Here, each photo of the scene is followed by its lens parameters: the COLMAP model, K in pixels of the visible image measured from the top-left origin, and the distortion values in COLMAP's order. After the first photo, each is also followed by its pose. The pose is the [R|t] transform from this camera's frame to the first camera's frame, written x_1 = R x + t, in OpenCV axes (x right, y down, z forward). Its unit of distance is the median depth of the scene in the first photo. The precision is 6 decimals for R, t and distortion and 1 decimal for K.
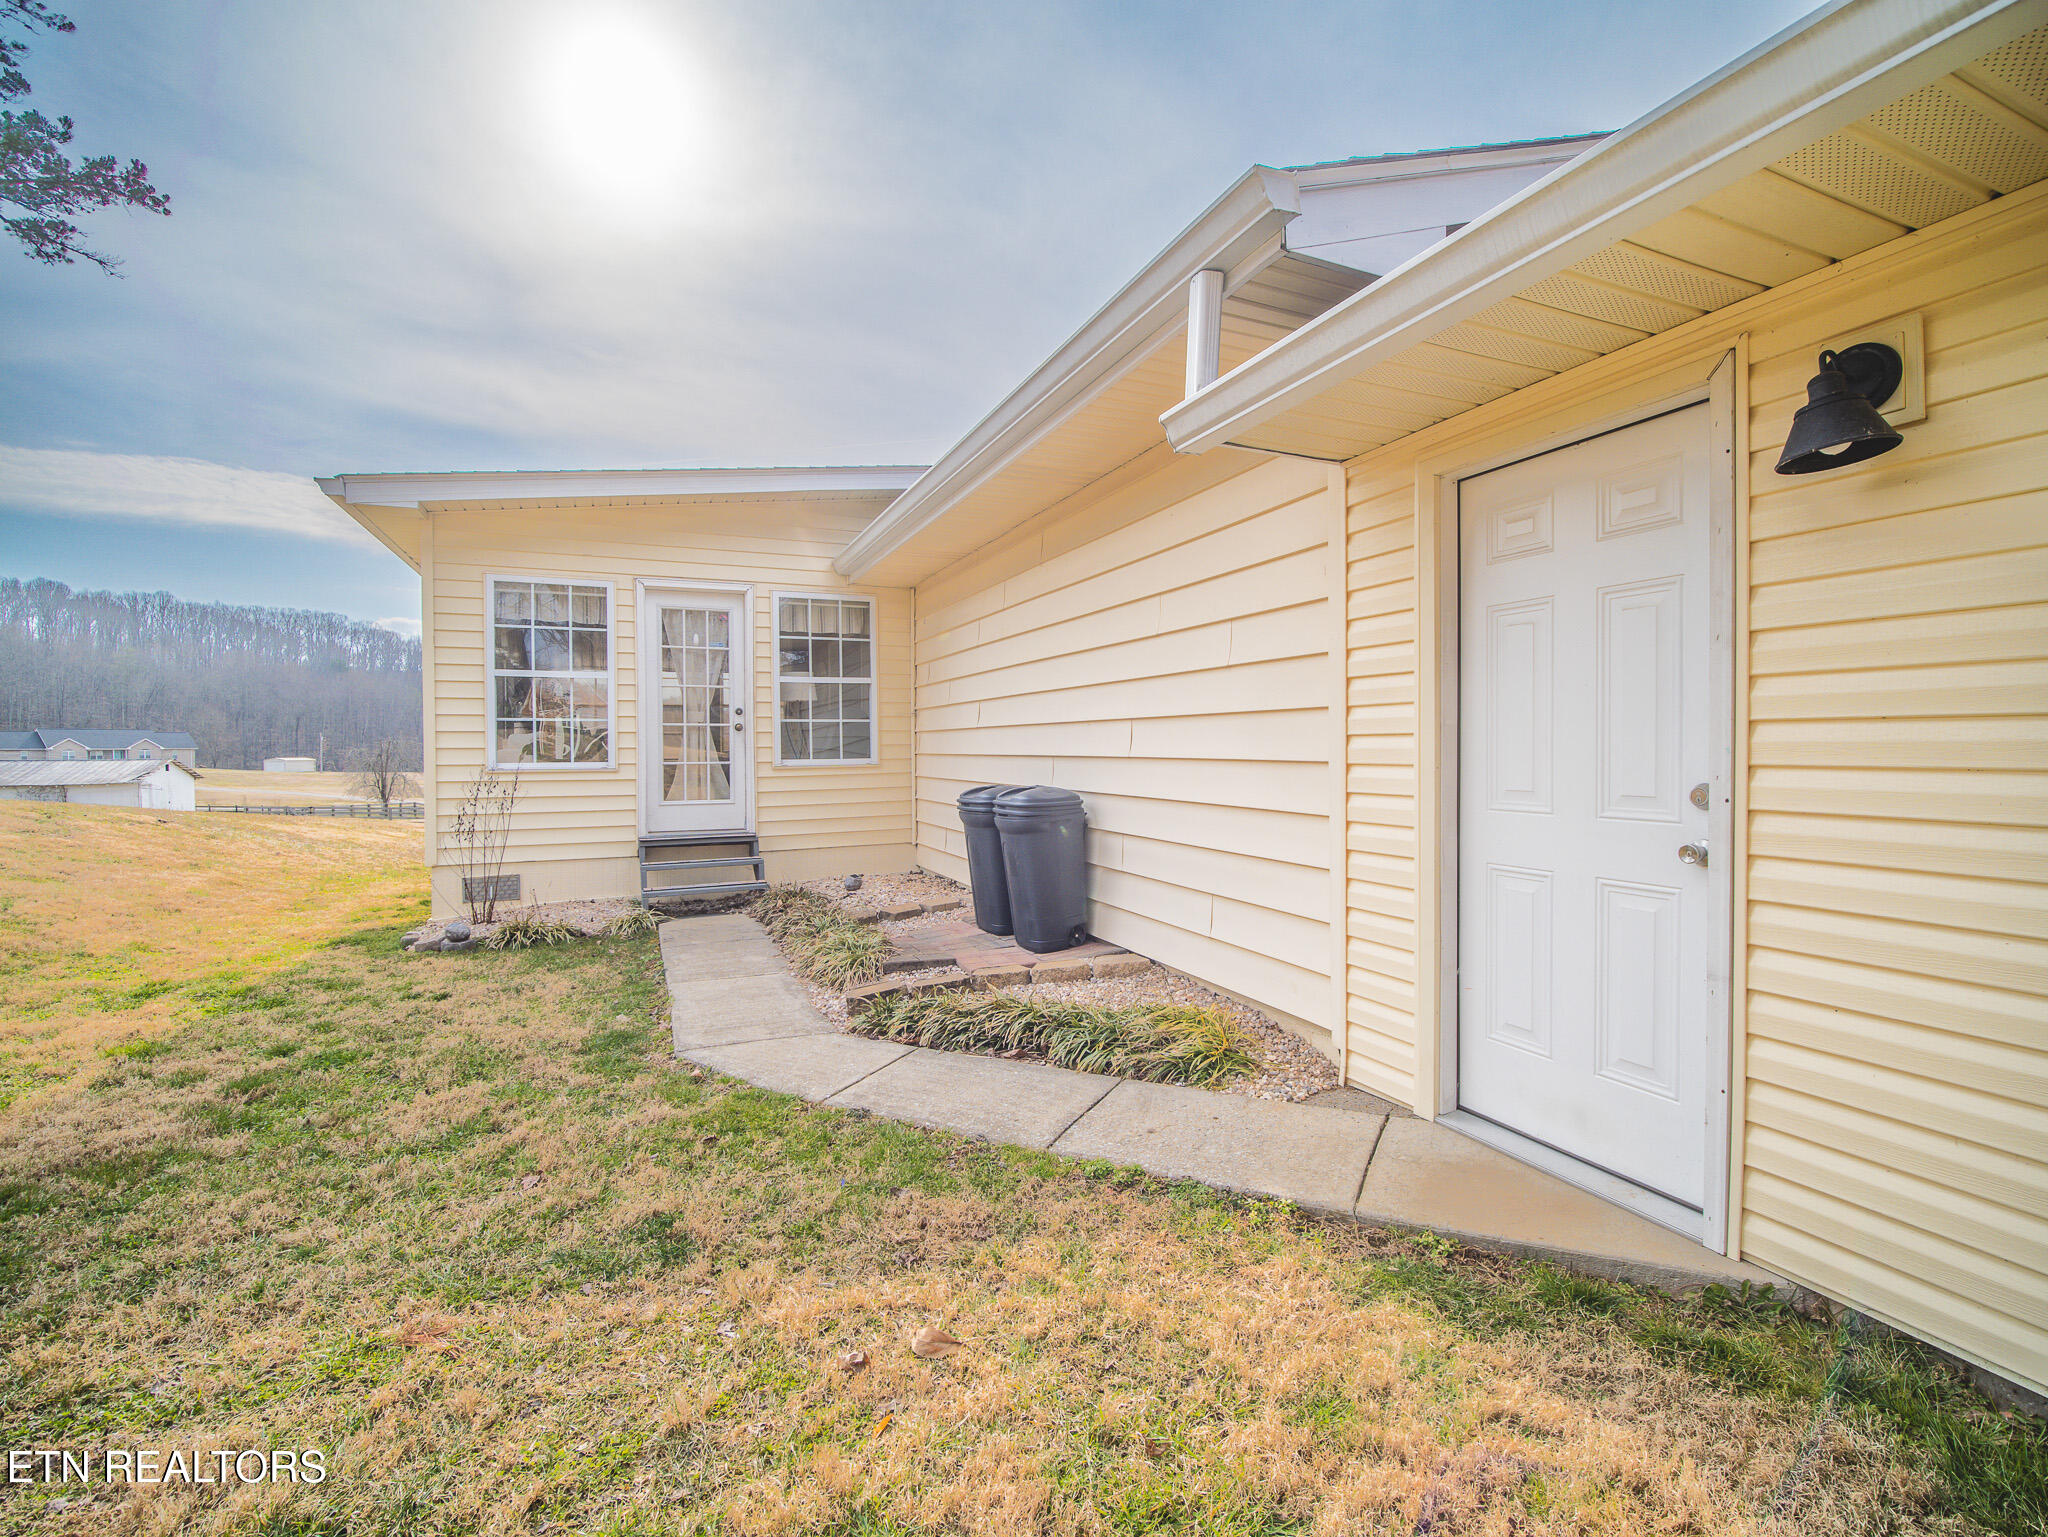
lens RADIAL K [[918.5, 0, 1024.2], [0, 918.5, 765.2], [0, 0, 1]] dist [-0.016605, -0.000956]
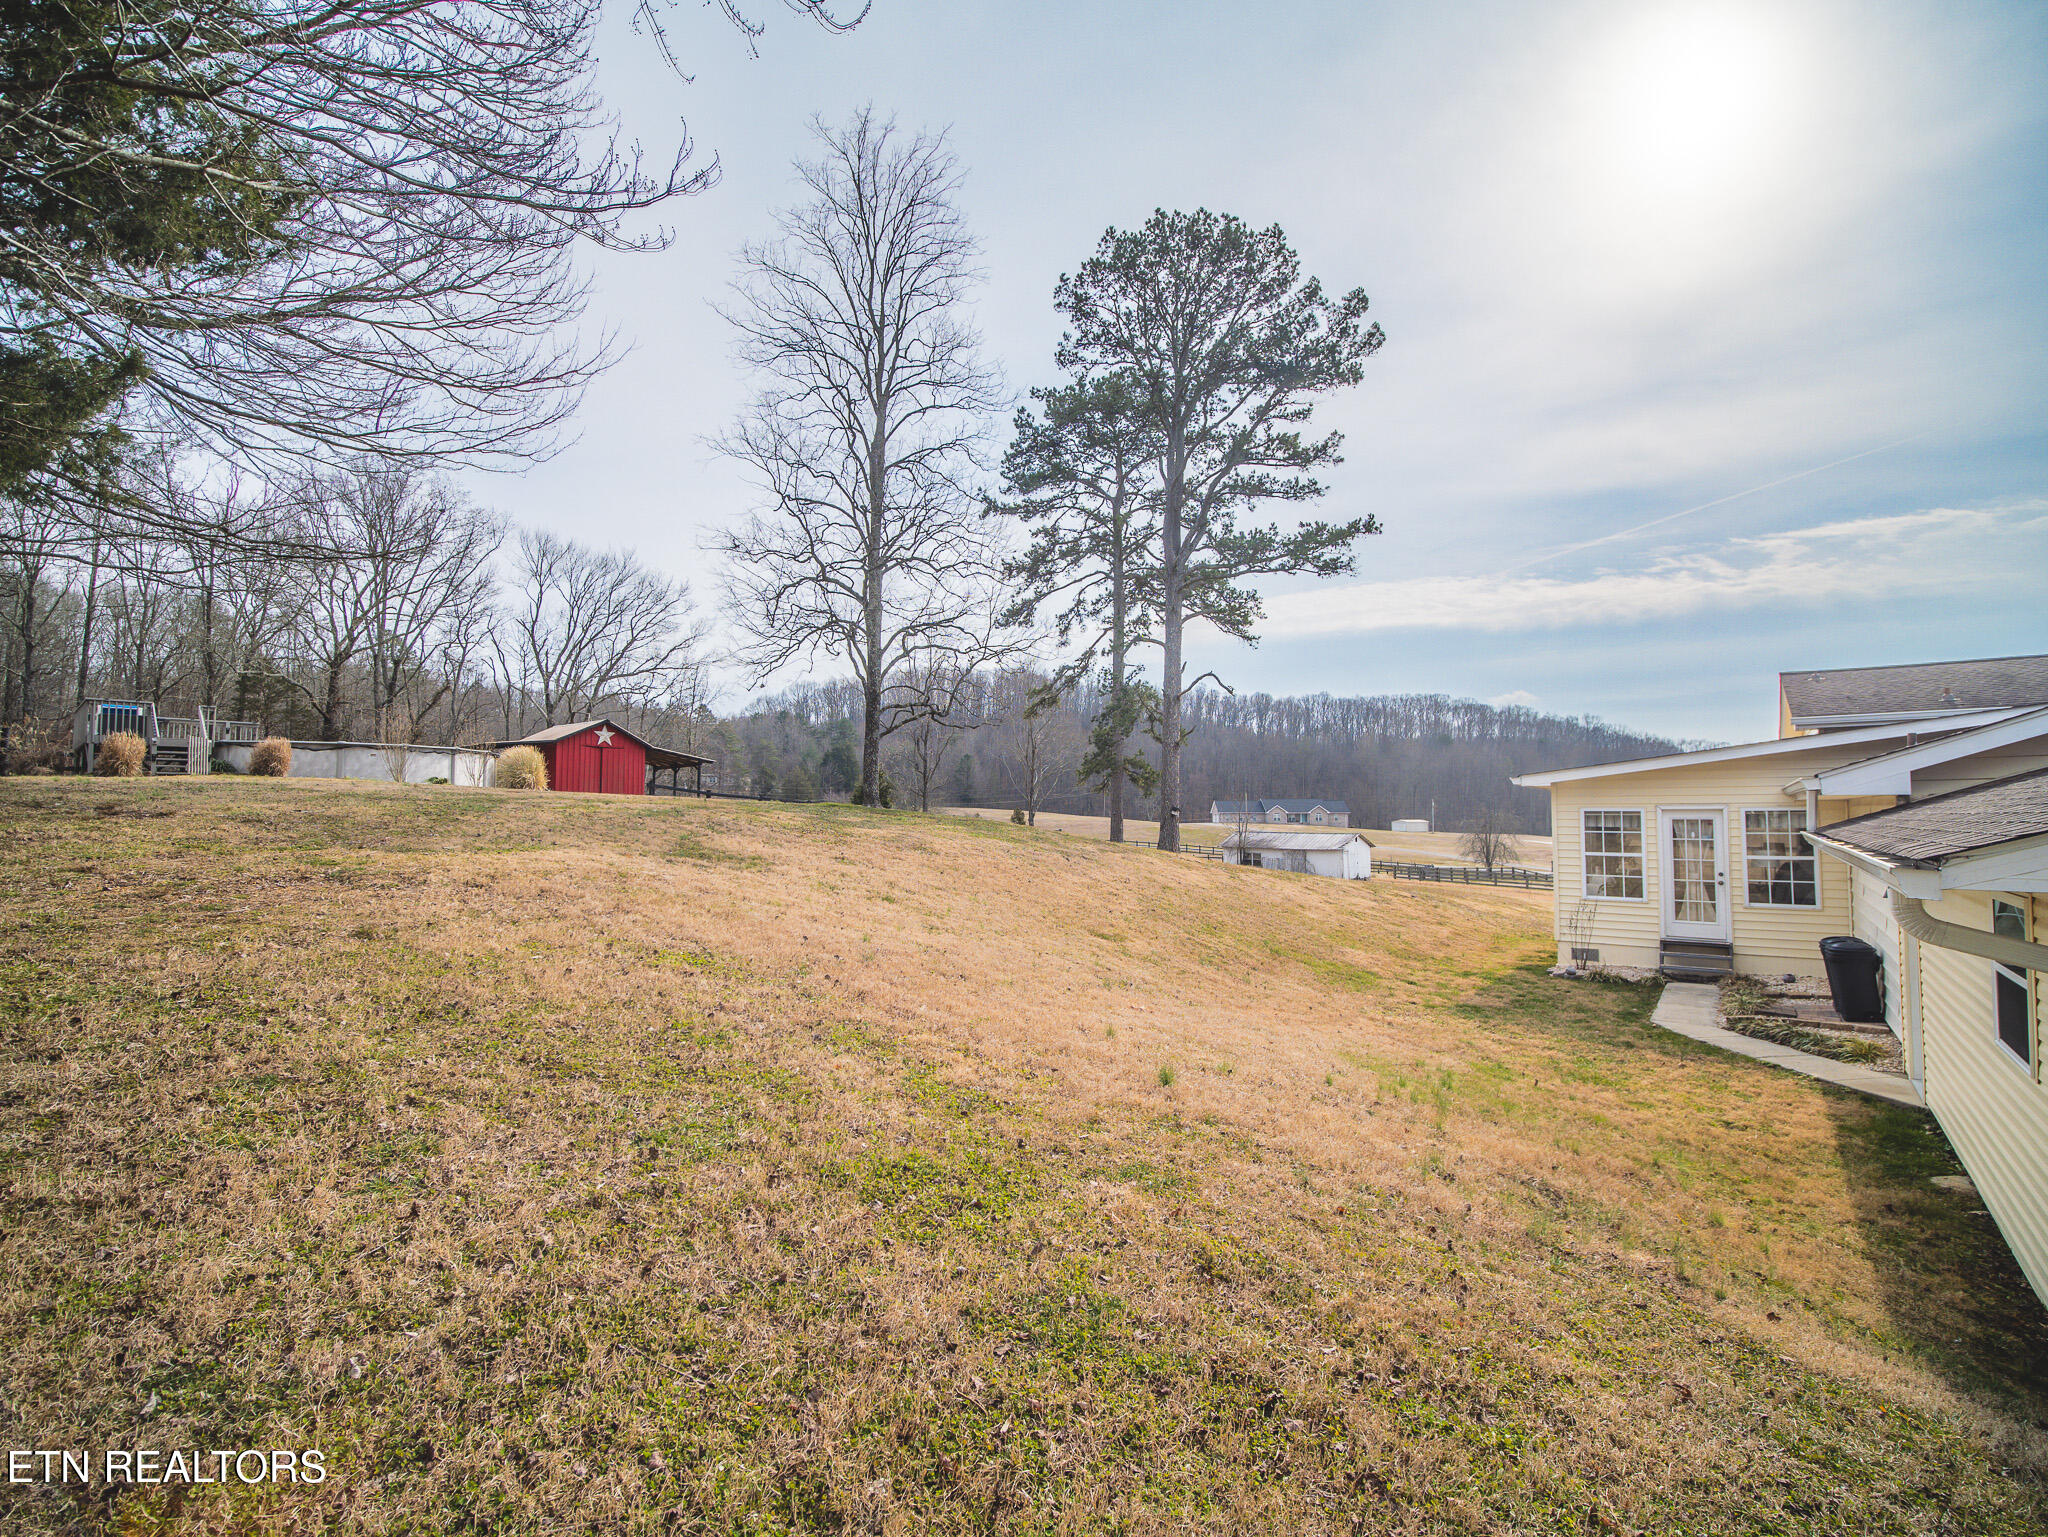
lens RADIAL K [[918.5, 0, 1024.2], [0, 918.5, 765.2], [0, 0, 1]] dist [-0.016605, -0.000956]
pose [[0.477658, -0.040169, -0.877627, 0.632587], [-0.016888, 0.998350, -0.054885, -0.155374], [0.878384, 0.041037, 0.476191, -1.103289]]
